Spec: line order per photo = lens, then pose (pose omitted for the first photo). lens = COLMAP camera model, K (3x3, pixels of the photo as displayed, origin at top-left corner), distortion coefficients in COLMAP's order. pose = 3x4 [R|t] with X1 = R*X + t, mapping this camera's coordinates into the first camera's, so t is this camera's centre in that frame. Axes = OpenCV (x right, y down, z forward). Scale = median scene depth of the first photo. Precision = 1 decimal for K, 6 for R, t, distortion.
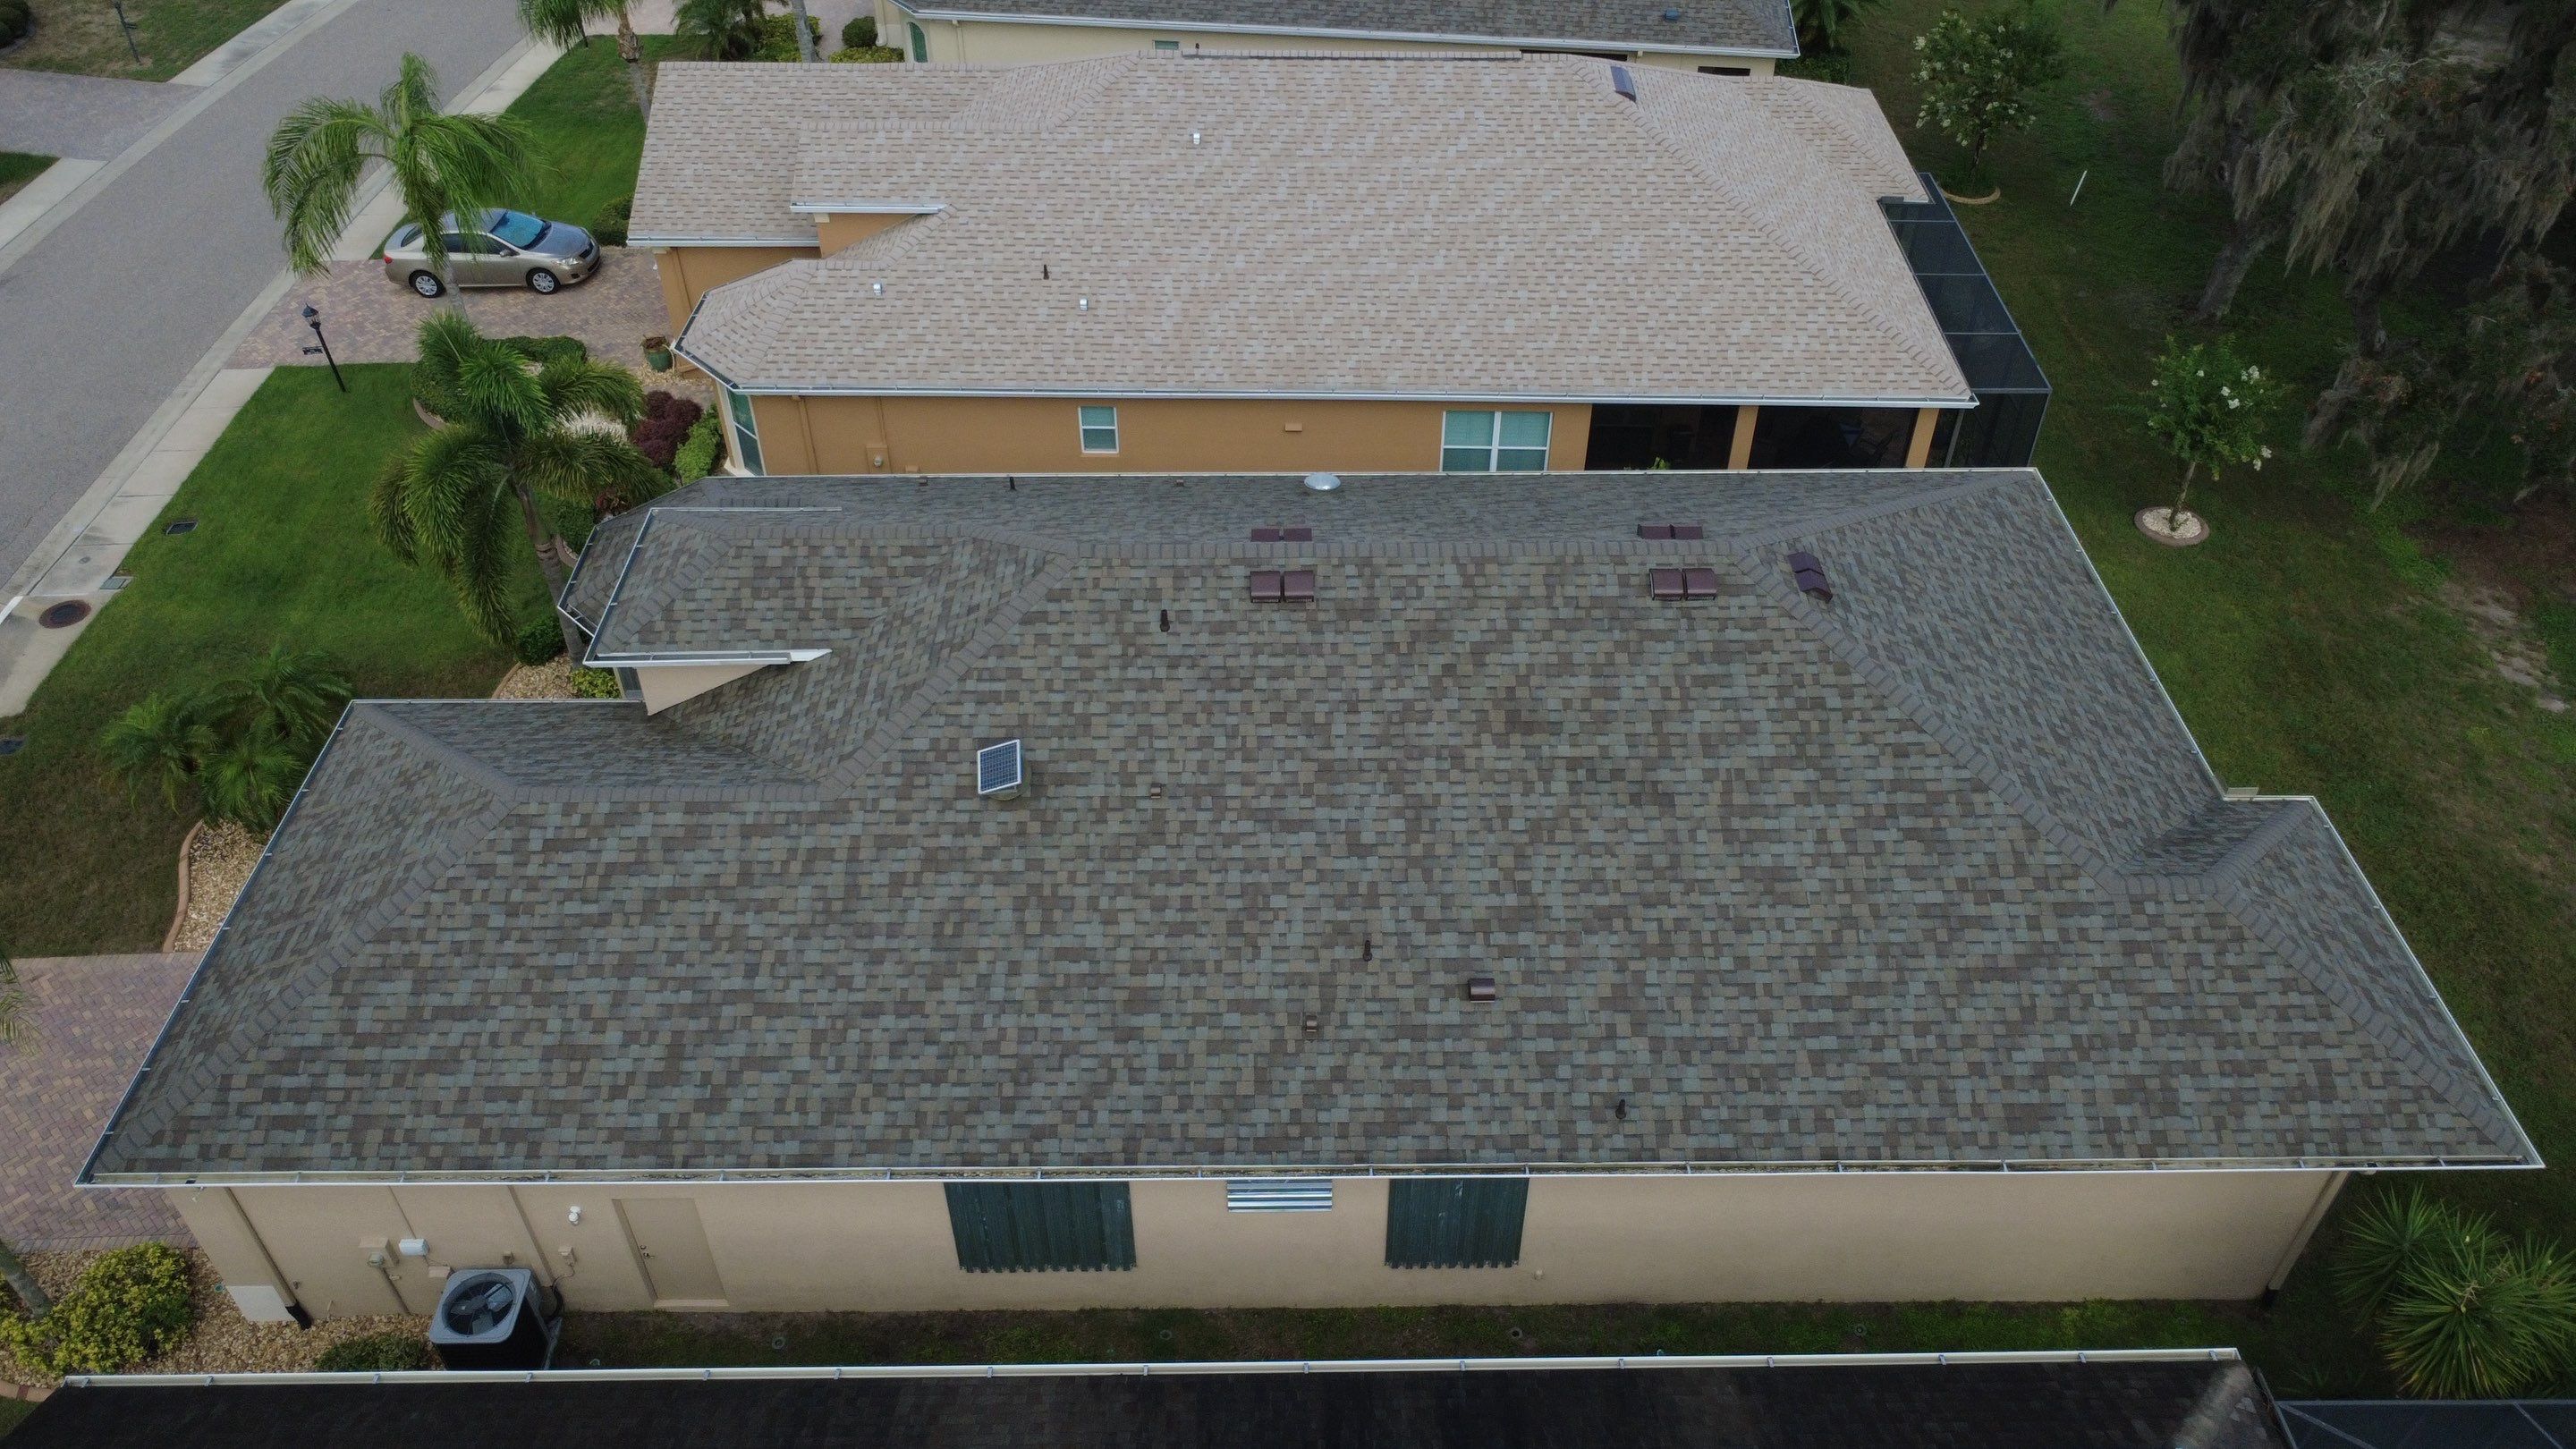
lens RADIAL K [[1870.9, 0, 1282.1], [0, 1870.9, 721.5], [0, 0, 1]] dist [-0.001027, 0.003063]
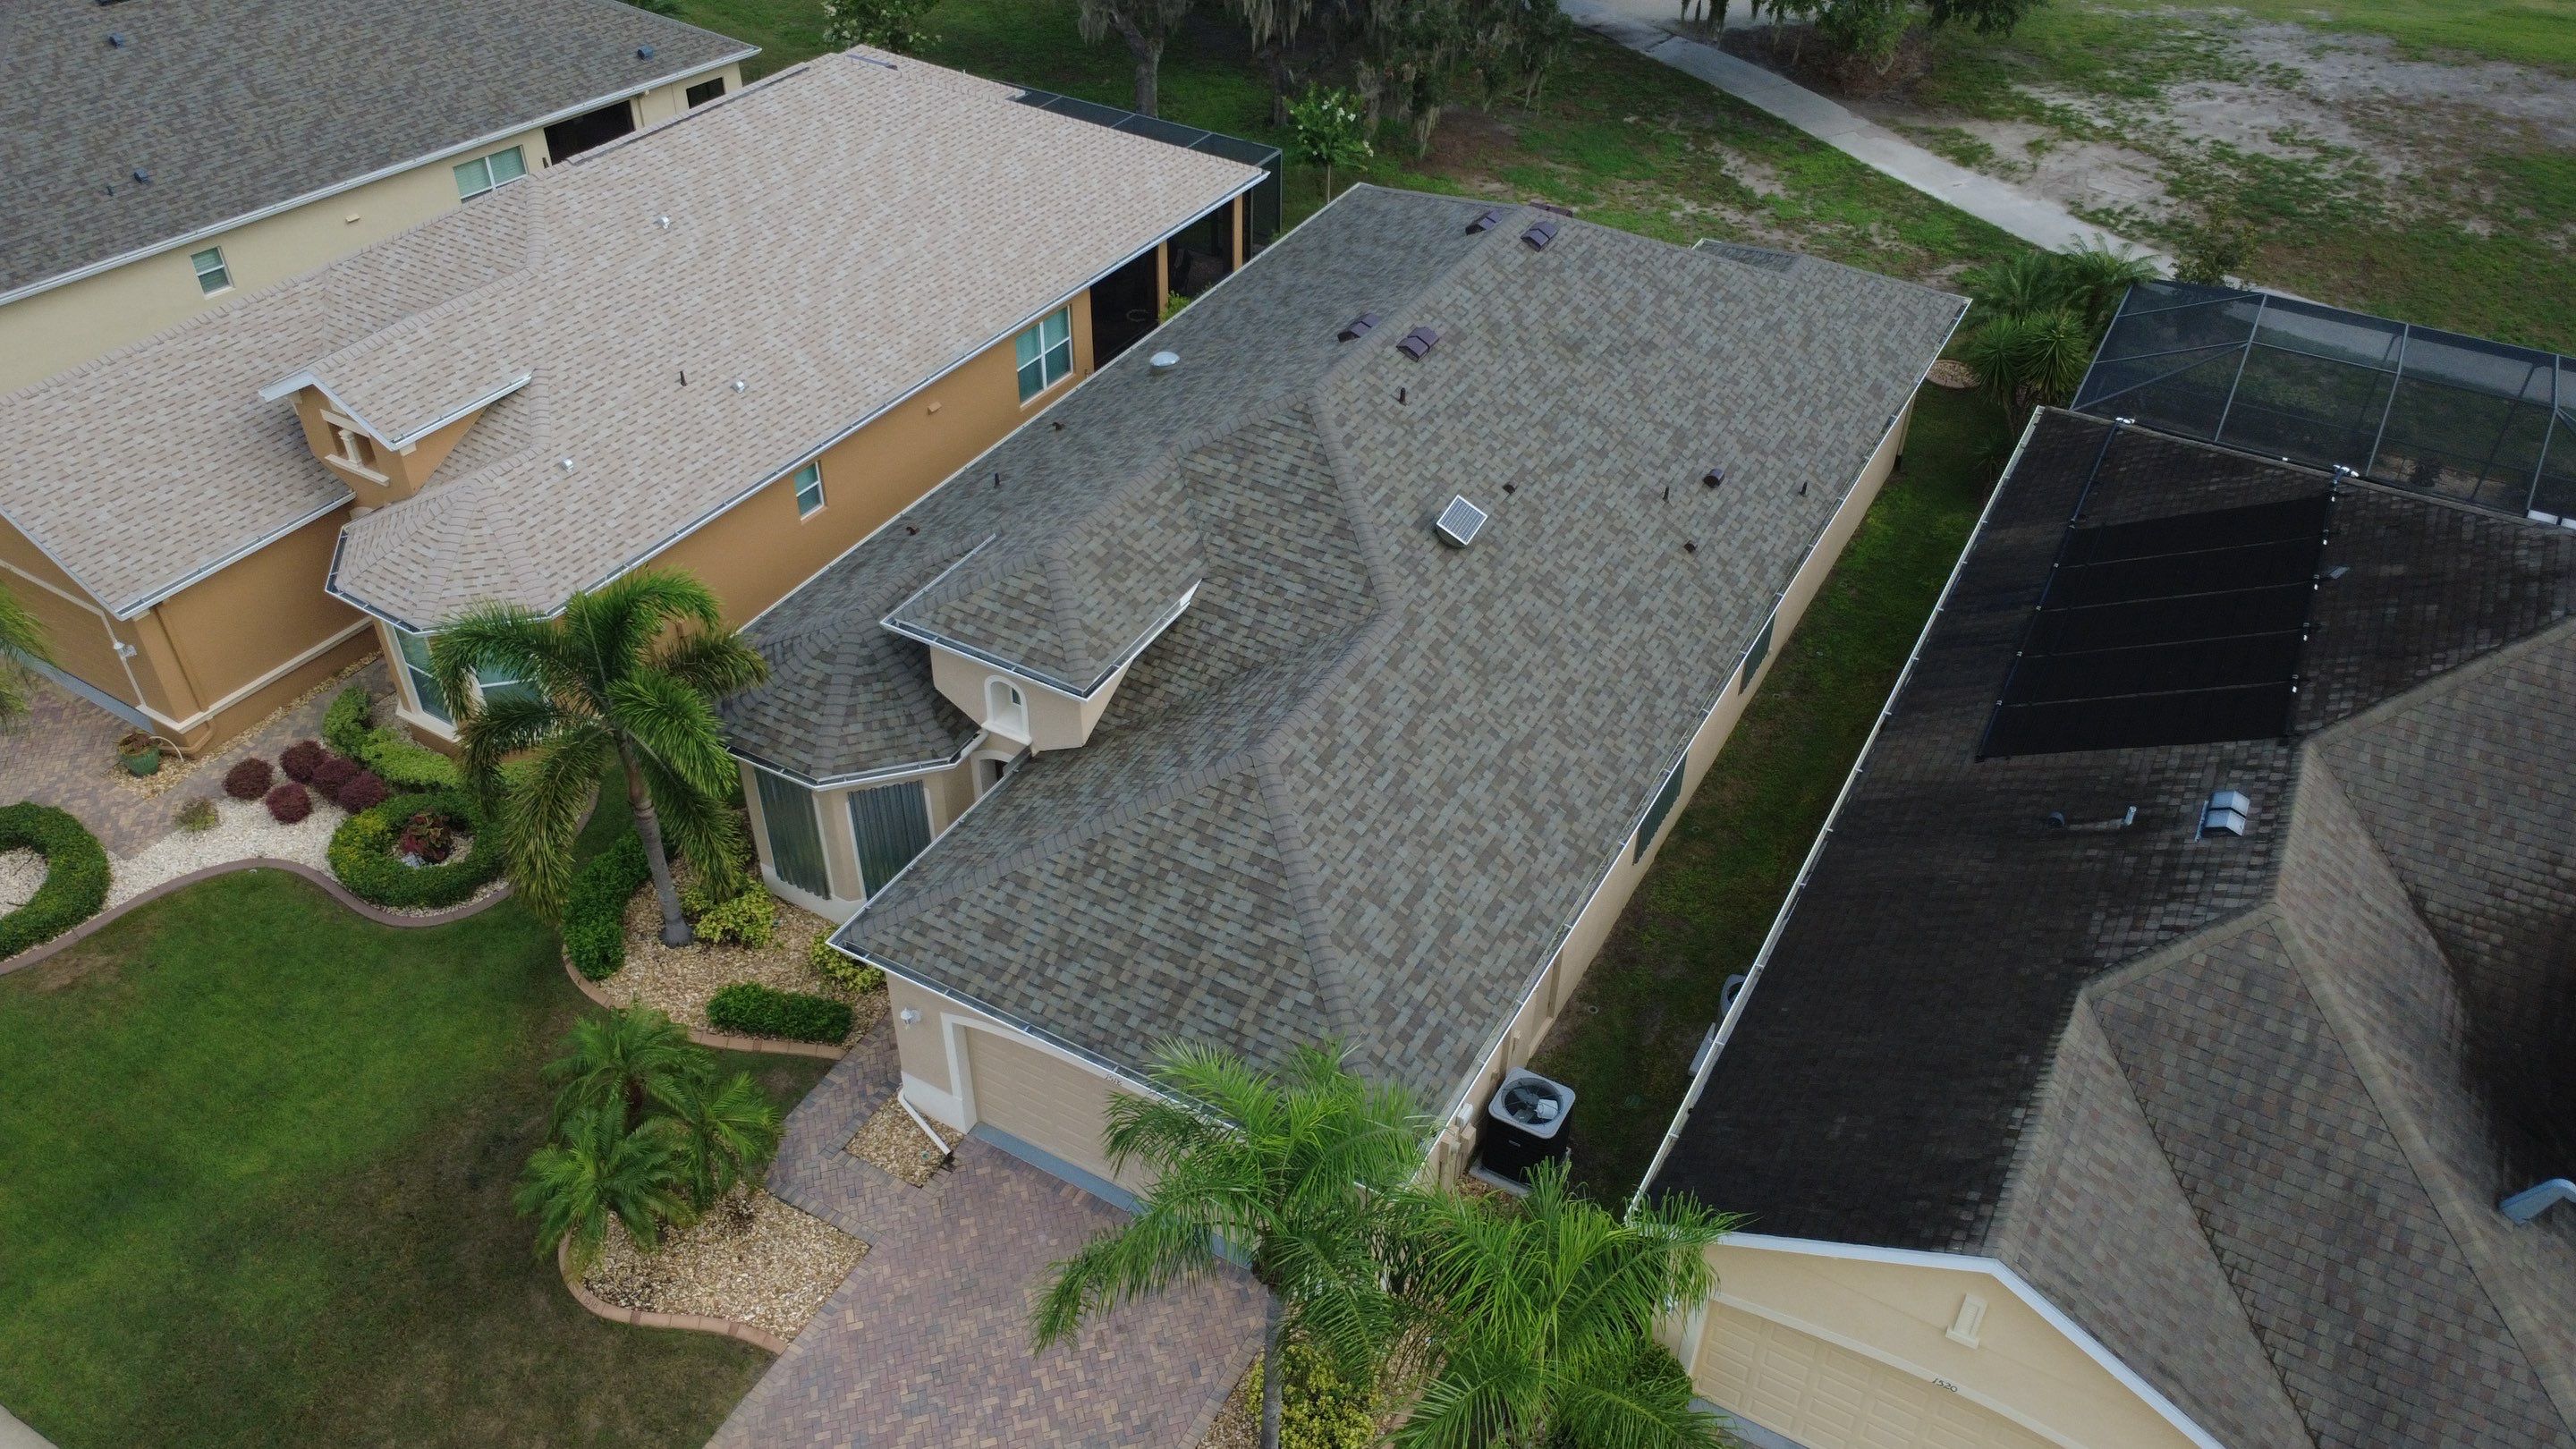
lens RADIAL K [[1870.9, 0, 1282.2], [0, 1870.9, 723.5], [0, 0, 1]] dist [-0.001027, 0.003063]
pose [[0.501643, -0.529622, 0.683999, -1.138615], [0.552648, 0.804502, 0.217617, -0.205854], [-0.665533, 0.268845, 0.696267, 0.230157]]
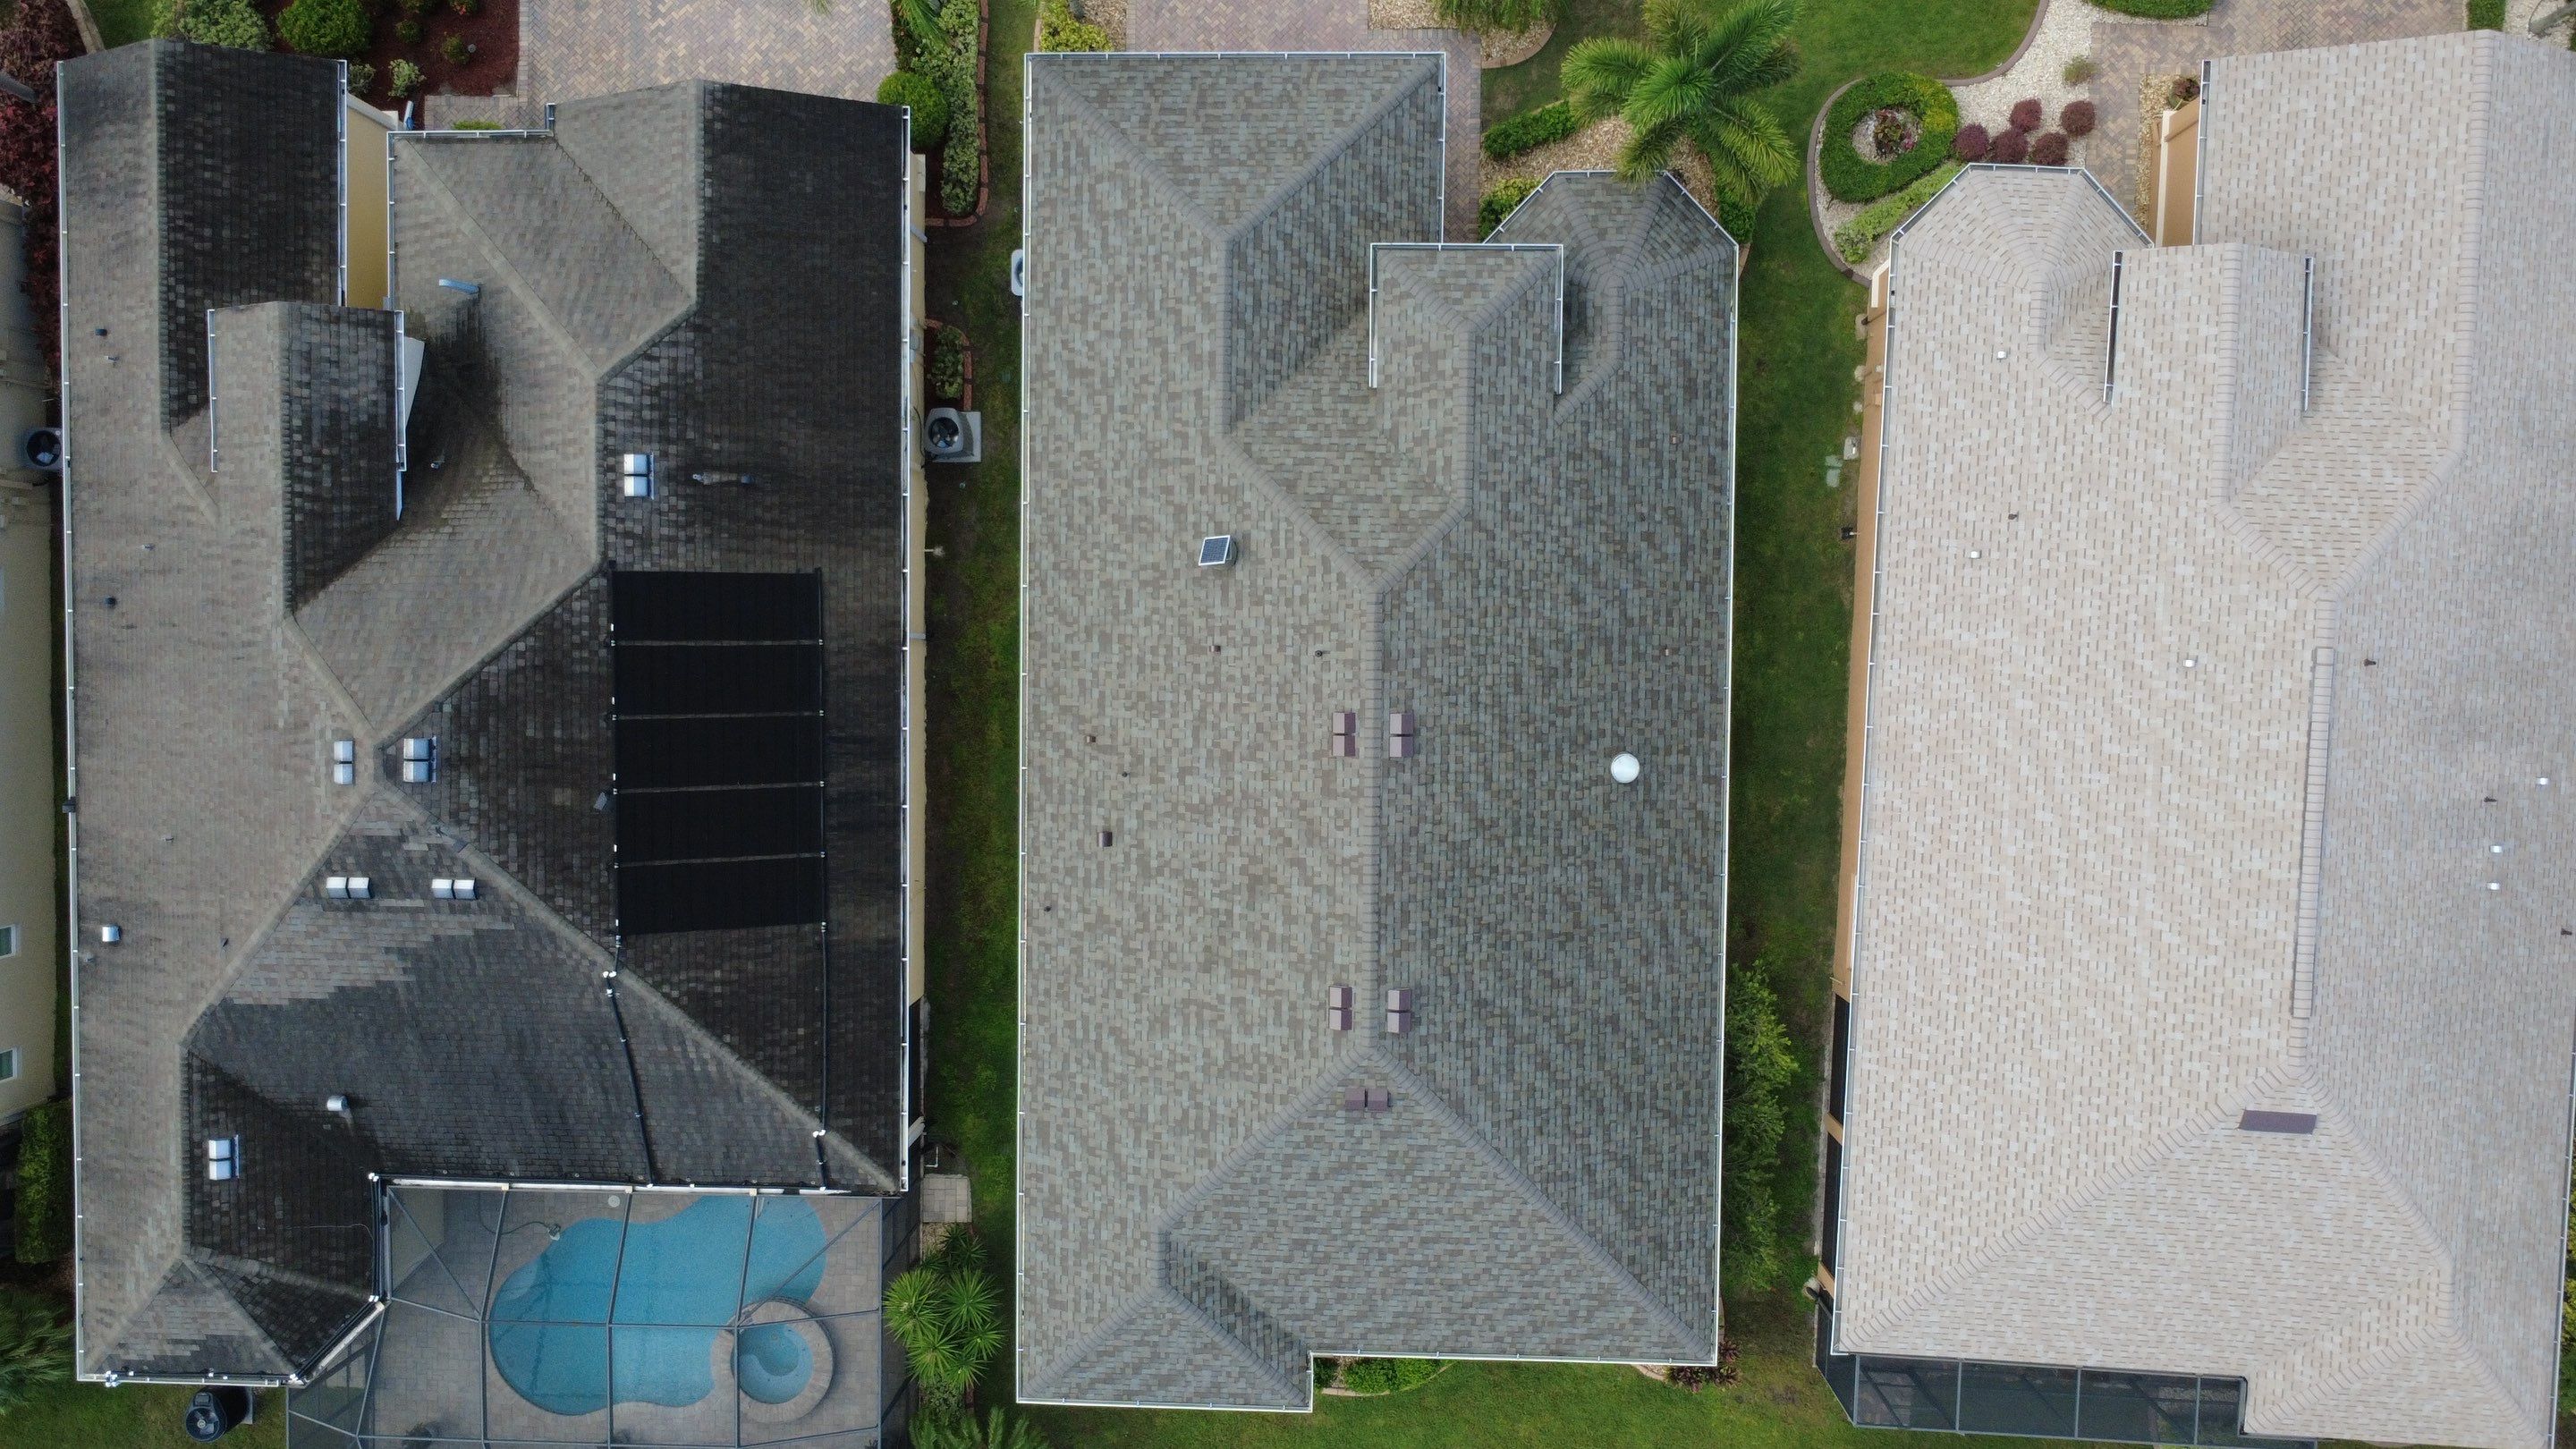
lens RADIAL K [[1870.9, 0, 1286.8], [0, 1870.9, 717.7], [0, 0, 1]] dist [-0.001027, 0.003063]
pose [[-0.021892, 0.999041, 0.037926, -0.070217], [-0.617762, -0.043344, 0.785170, -1.244855], [0.786060, -0.006240, 0.618118, 0.067614]]
